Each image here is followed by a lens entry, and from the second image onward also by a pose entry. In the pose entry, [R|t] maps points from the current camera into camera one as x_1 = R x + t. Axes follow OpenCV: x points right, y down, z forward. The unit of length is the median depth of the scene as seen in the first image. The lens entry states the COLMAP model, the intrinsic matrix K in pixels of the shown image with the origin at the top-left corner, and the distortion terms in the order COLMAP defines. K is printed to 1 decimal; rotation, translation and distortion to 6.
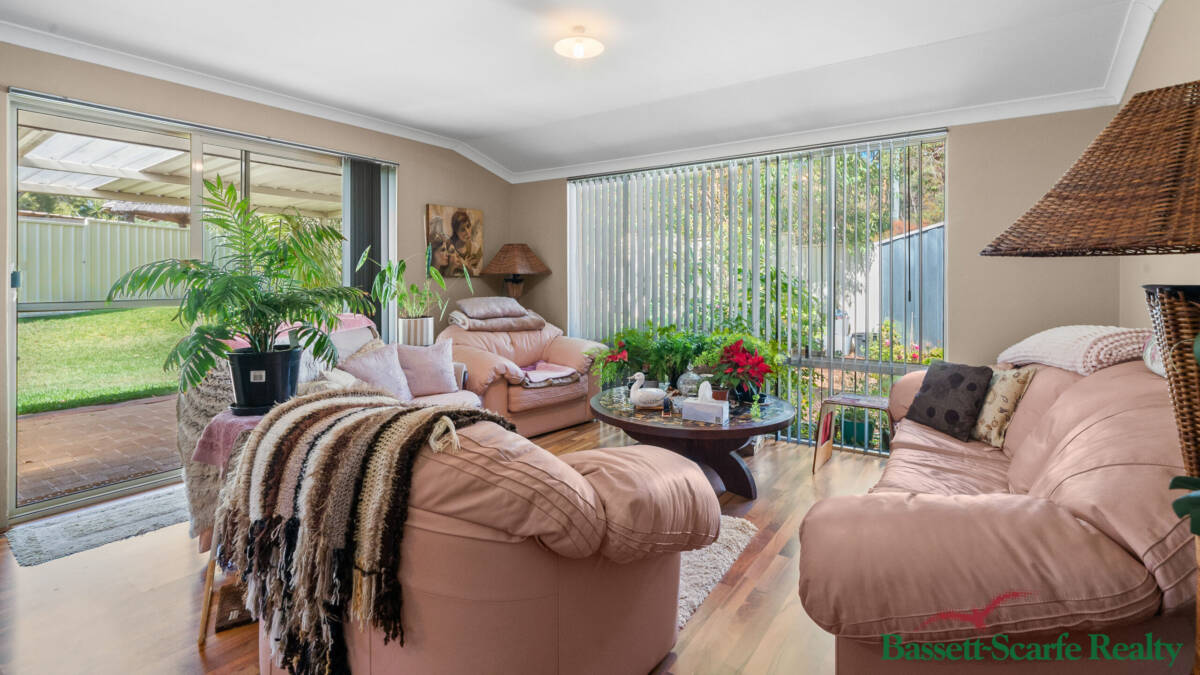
lens RADIAL K [[551.4, 0, 599.2], [0, 551.4, 273.2], [0, 0, 1]] dist [0.001986, 0.000241]
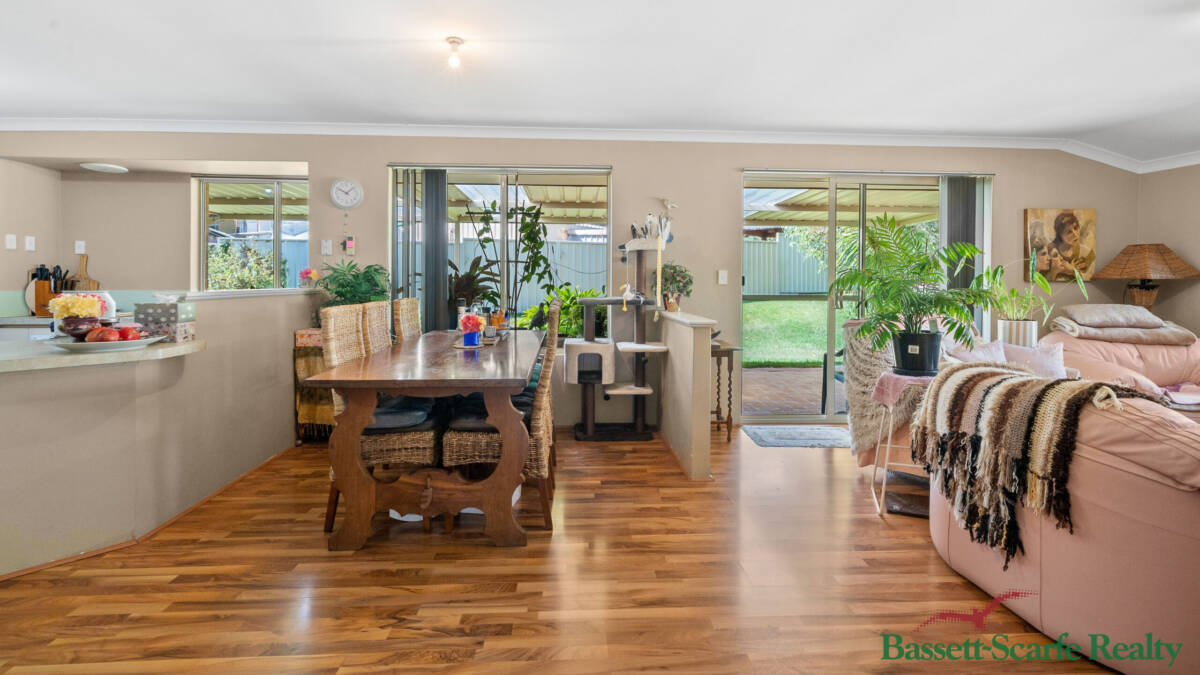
lens RADIAL K [[551.8, 0, 597.4], [0, 551.8, 283.9], [0, 0, 1]] dist [0.001198, 0.000093]
pose [[0.613324, 0.012202, -0.789737, 0.013189], [-0.001937, 0.999901, 0.013945, -0.003377], [0.789829, -0.007023, 0.613286, -0.539862]]
